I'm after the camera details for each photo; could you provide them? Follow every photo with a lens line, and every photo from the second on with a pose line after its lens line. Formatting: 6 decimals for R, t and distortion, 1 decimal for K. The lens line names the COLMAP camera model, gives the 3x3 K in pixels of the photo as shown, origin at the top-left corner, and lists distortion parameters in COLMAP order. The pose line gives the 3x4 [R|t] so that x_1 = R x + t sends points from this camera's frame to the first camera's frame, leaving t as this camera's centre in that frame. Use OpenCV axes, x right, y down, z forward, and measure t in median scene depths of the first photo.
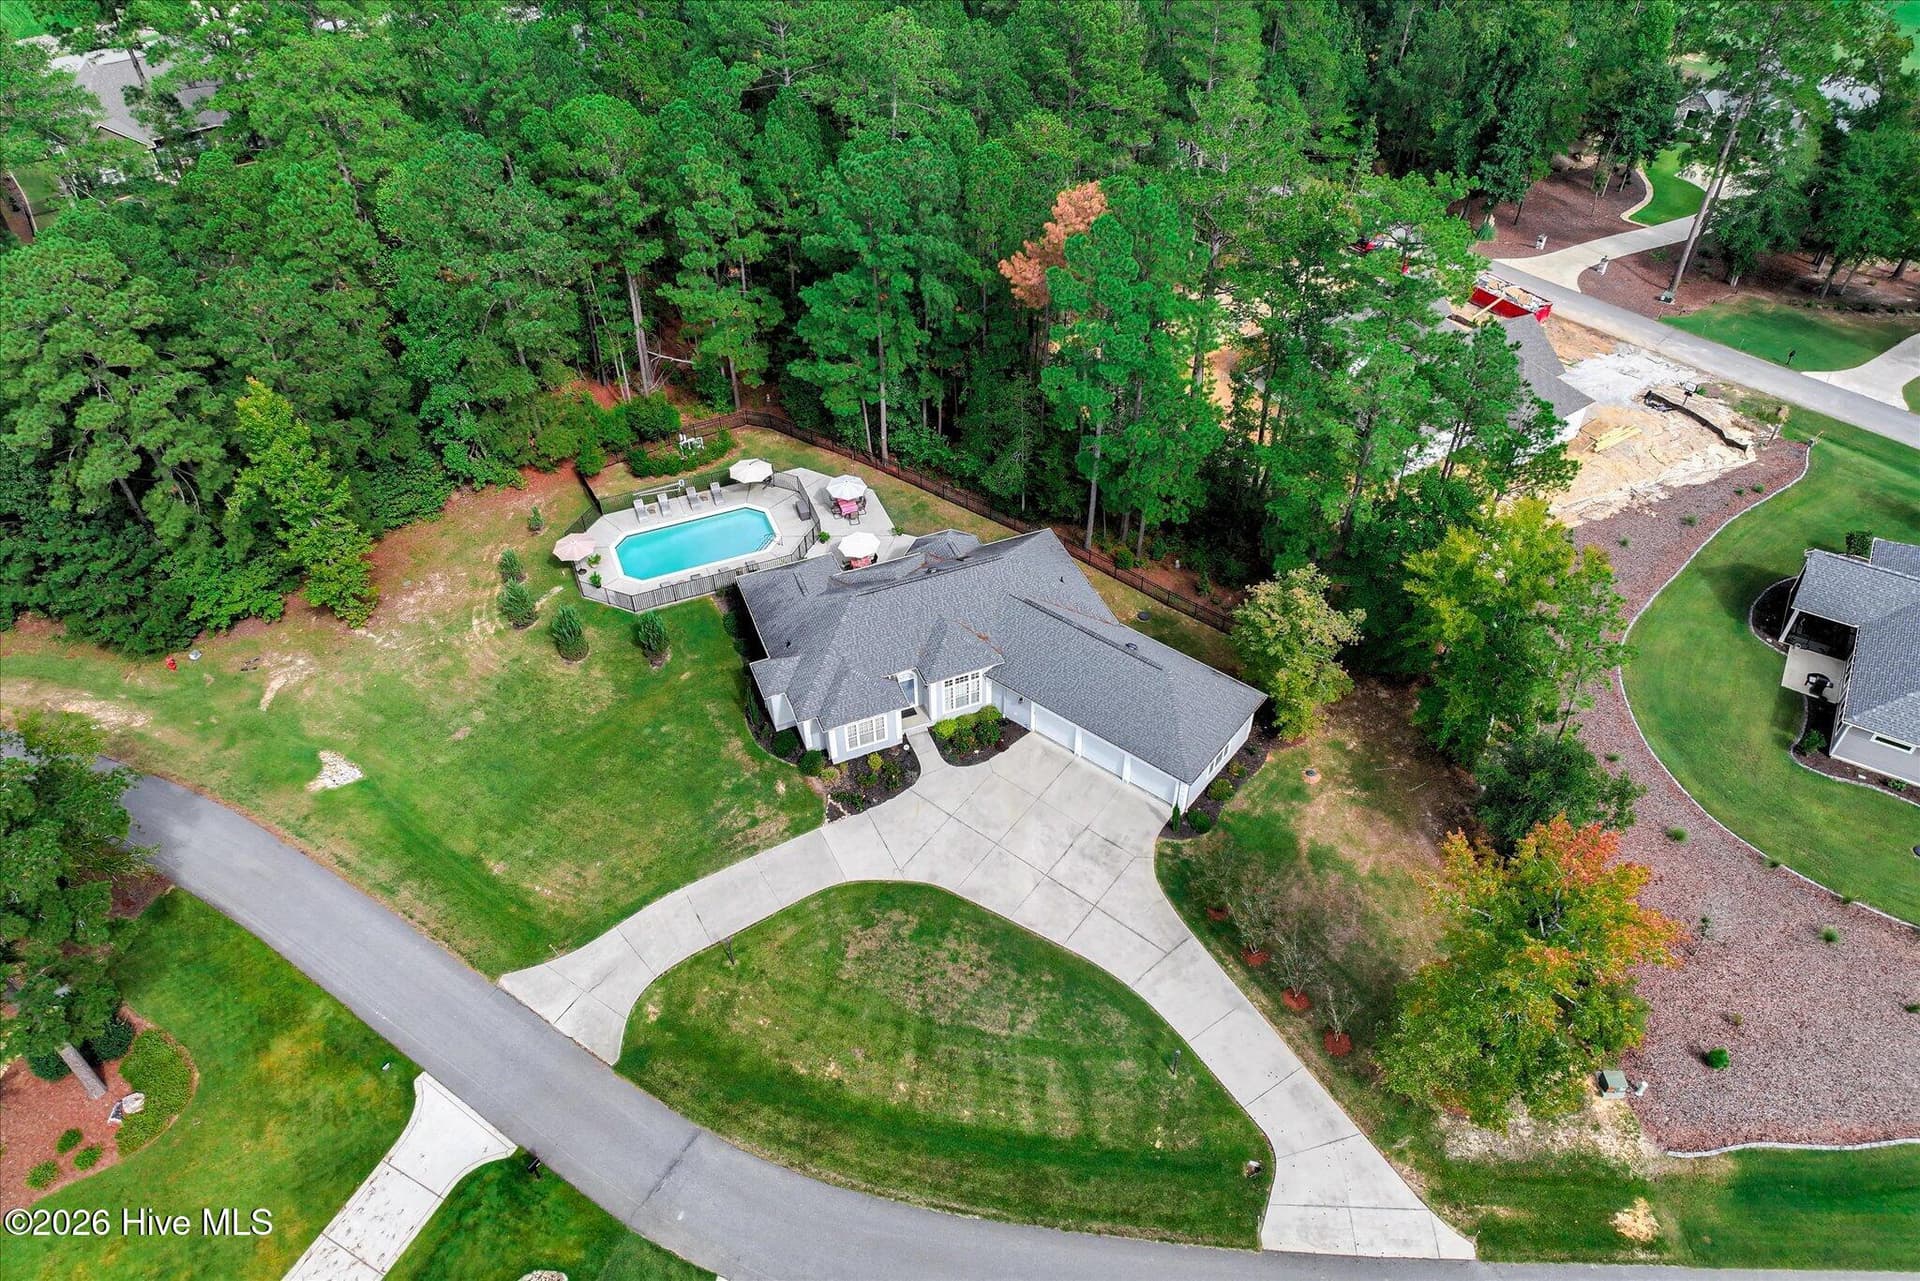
lens RADIAL K [[1353.9, 0, 963.8], [0, 1353.9, 632.3], [0, 0, 1]] dist [0.001943, 0.002589]
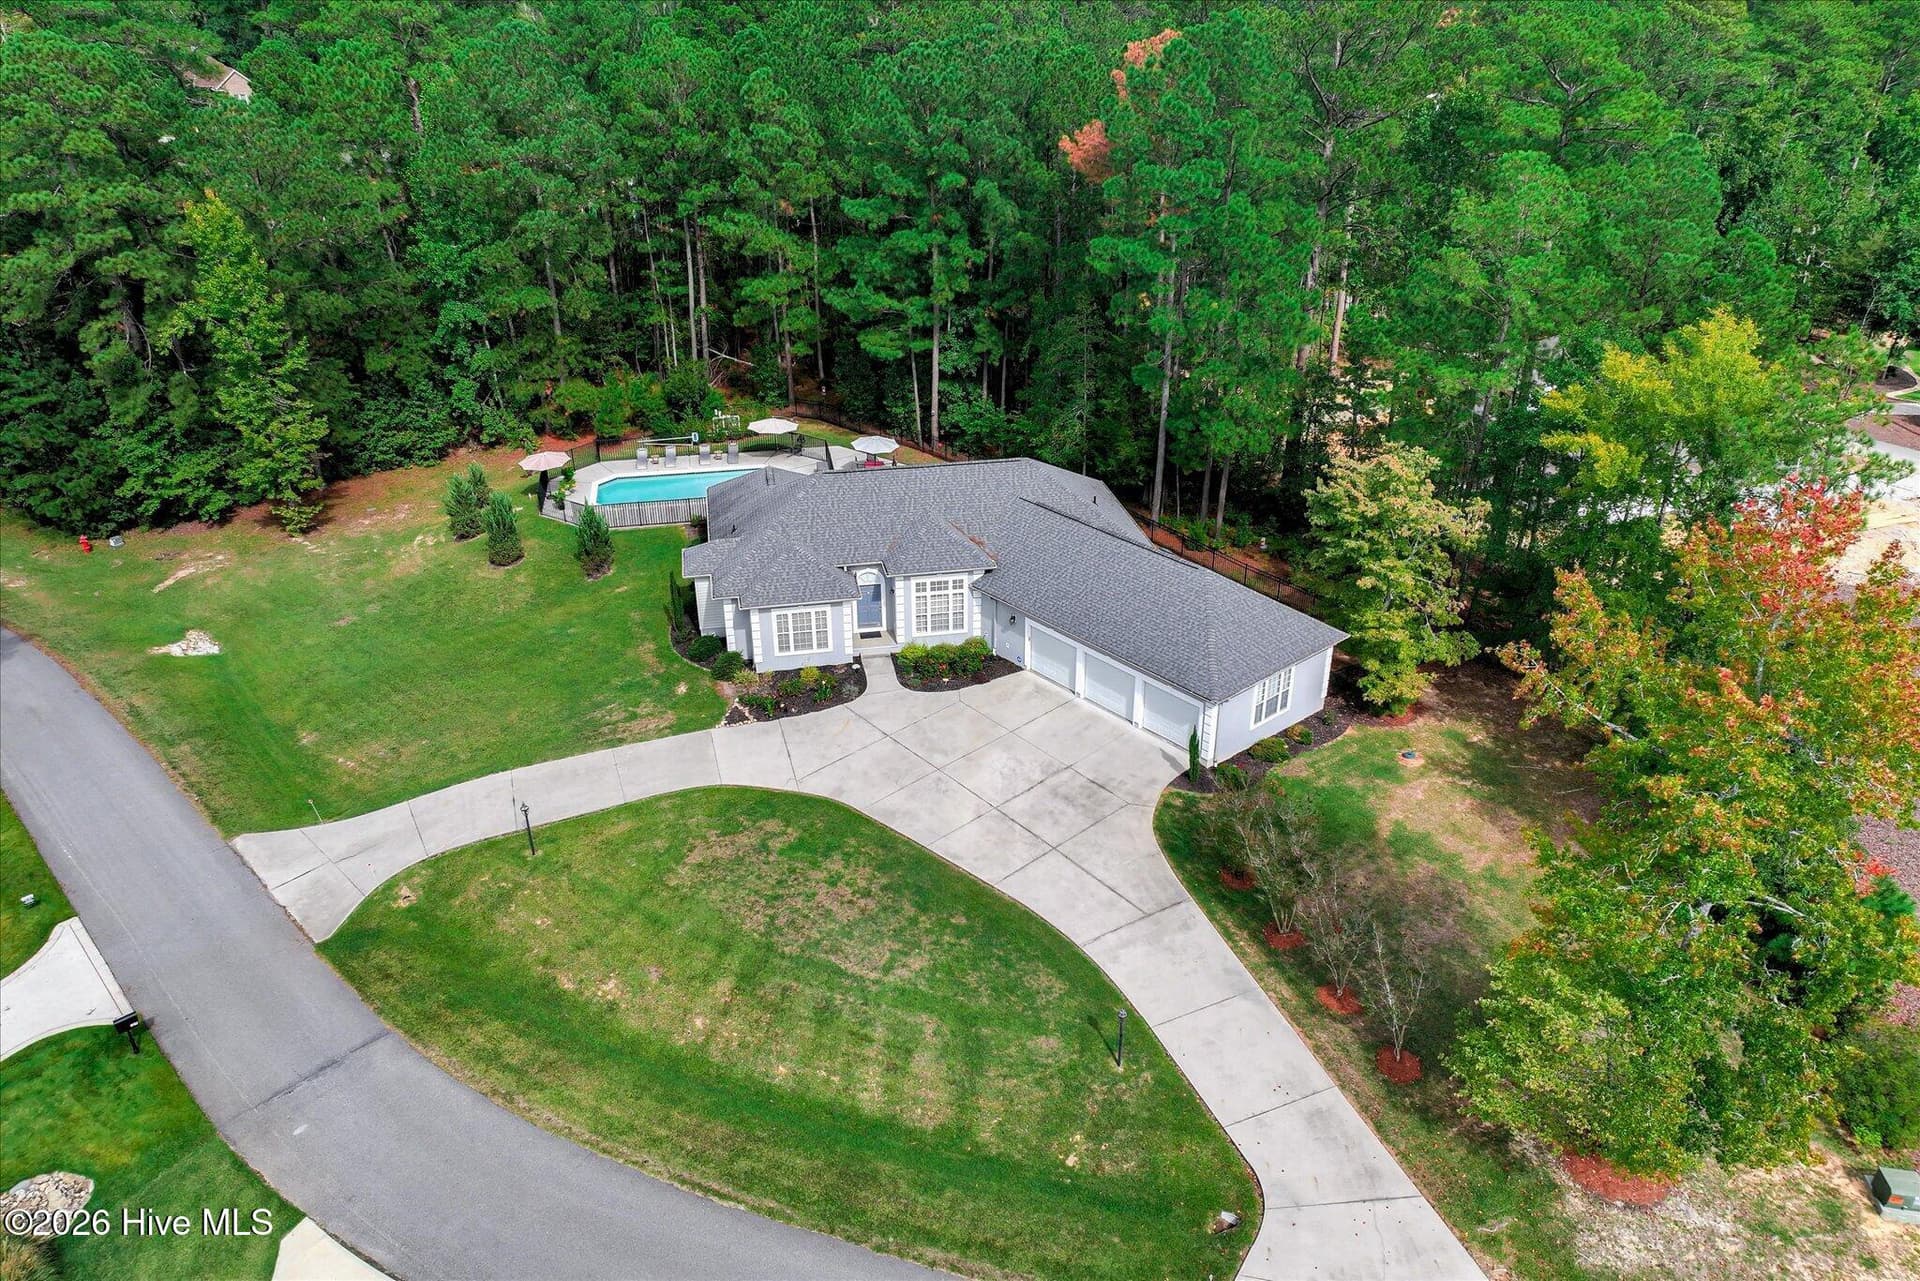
lens RADIAL K [[1353.9, 0, 963.8], [0, 1353.9, 632.3], [0, 0, 1]] dist [0.001943, 0.002589]
pose [[0.981279, 0.092490, -0.168929, 0.156452], [-0.134940, 0.956021, -0.260415, 0.280487], [0.137414, 0.278335, 0.950604, 0.313746]]
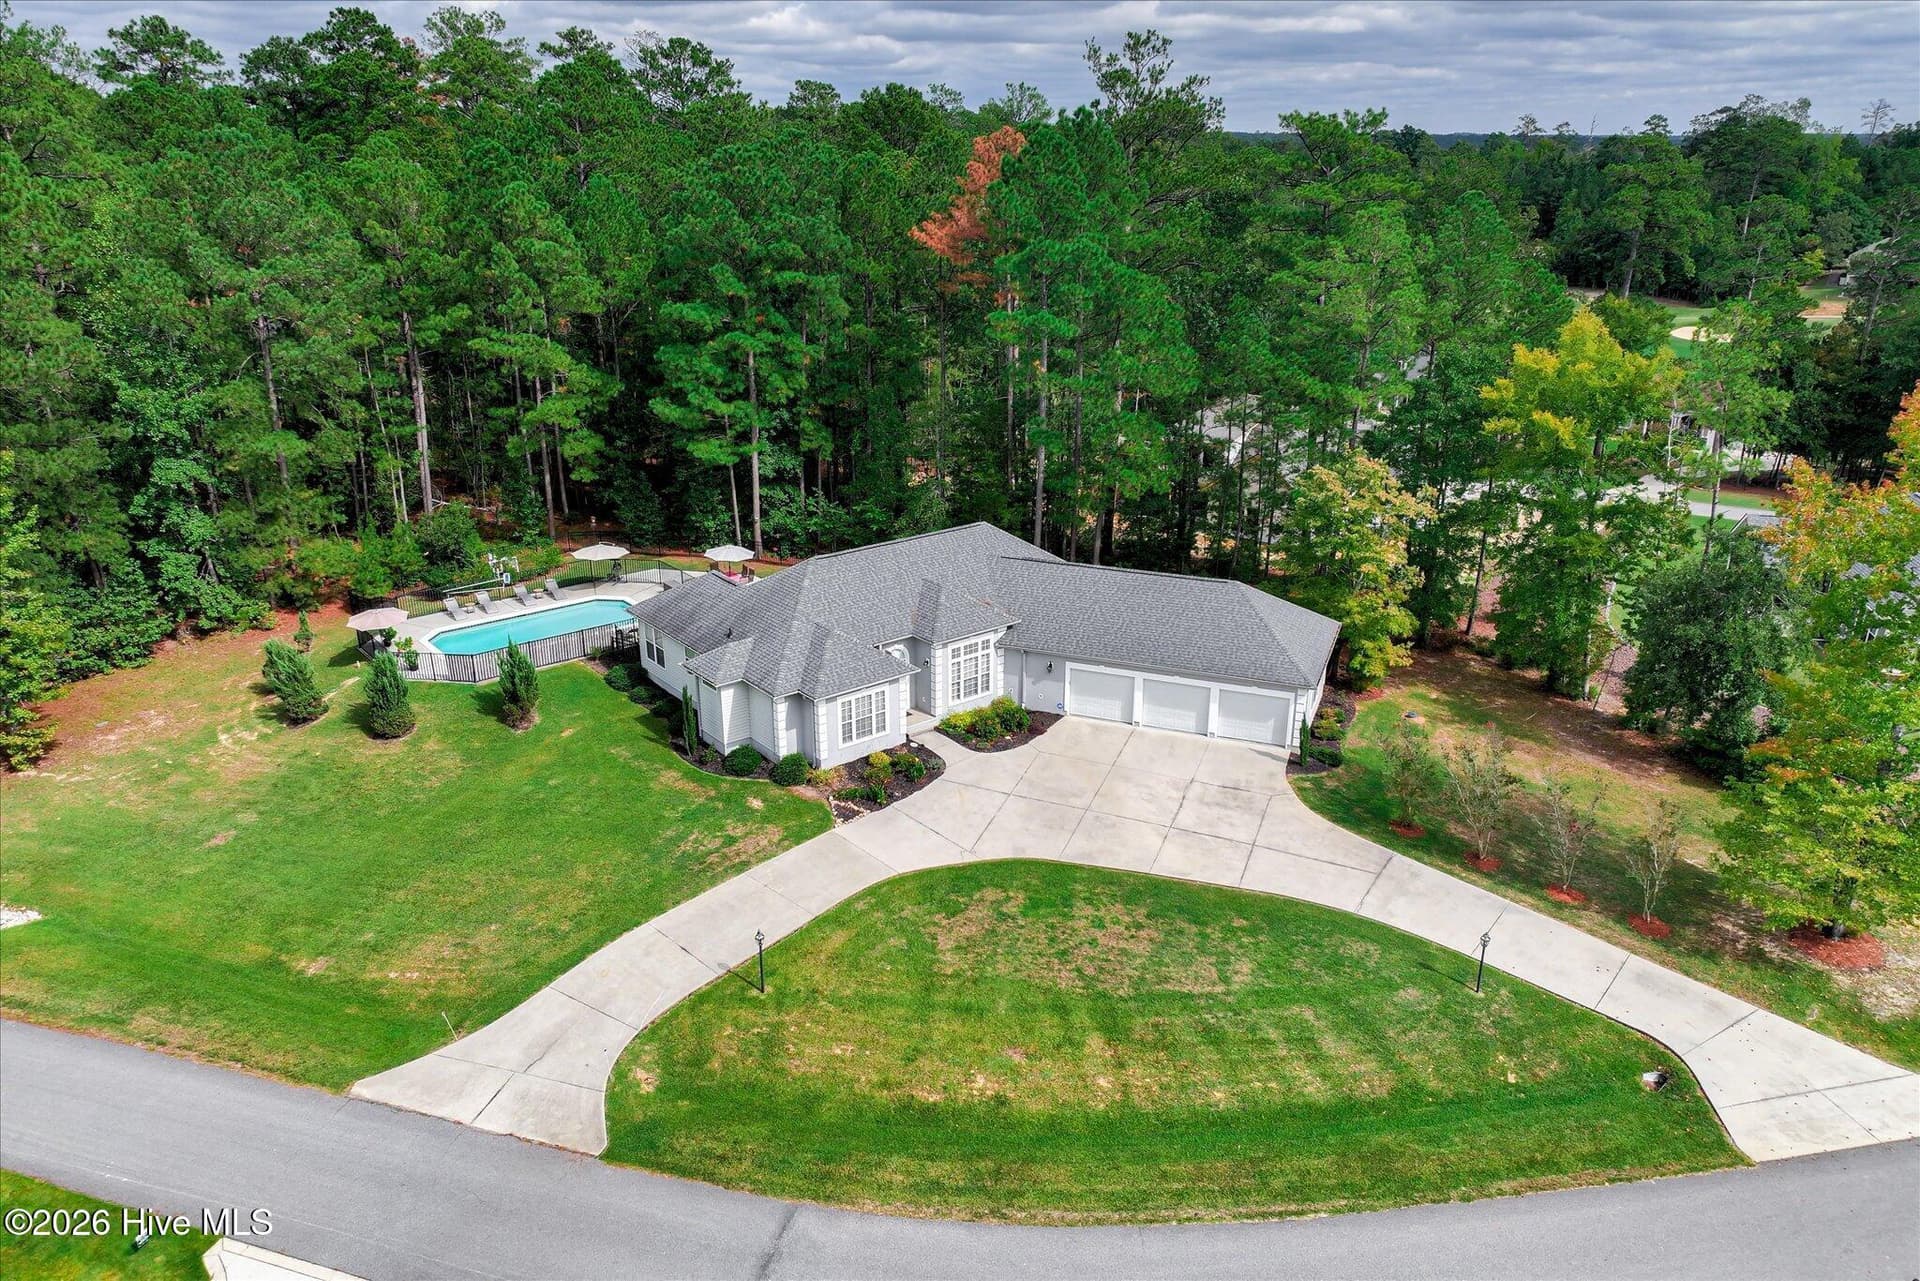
lens RADIAL K [[1356.4, 0, 964.7], [0, 1356.4, 632.7], [0, 0, 1]] dist [-0.007354, 0.024165]
pose [[0.957660, -0.089581, 0.273610, -0.229831], [0.188626, 0.913203, -0.361222, 0.326499], [-0.217503, 0.397538, 0.891435, 0.357139]]
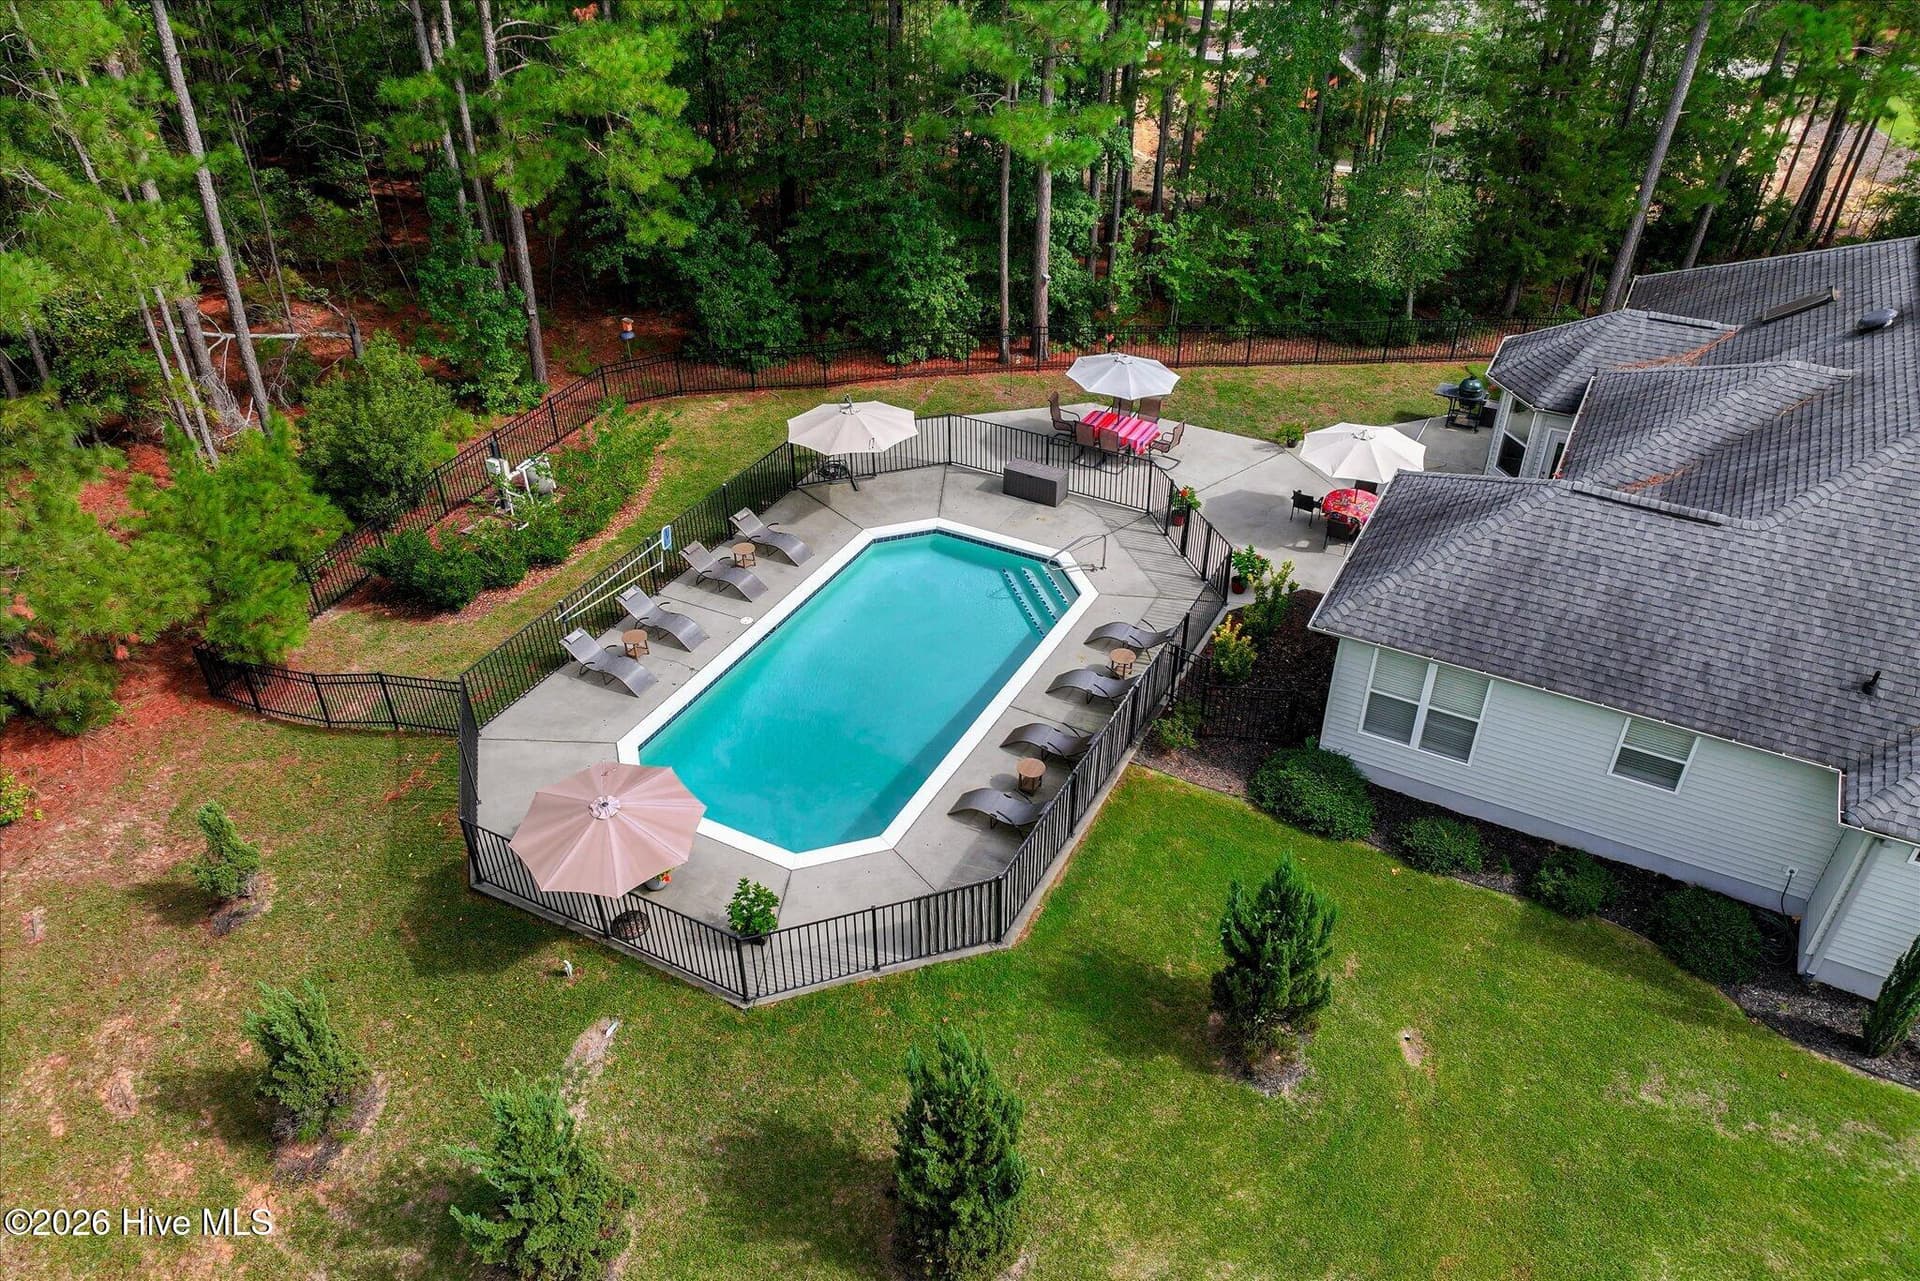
lens RADIAL K [[1365.5, 0, 960.0], [0, 1365.5, 640.5], [0, 0, 1]] dist [-0.003129, -0.001950]
pose [[0.764996, -0.368704, 0.528052, -0.432808], [0.437347, 0.899275, -0.005685, -0.078893], [-0.472768, 0.235291, 0.849193, 0.953971]]
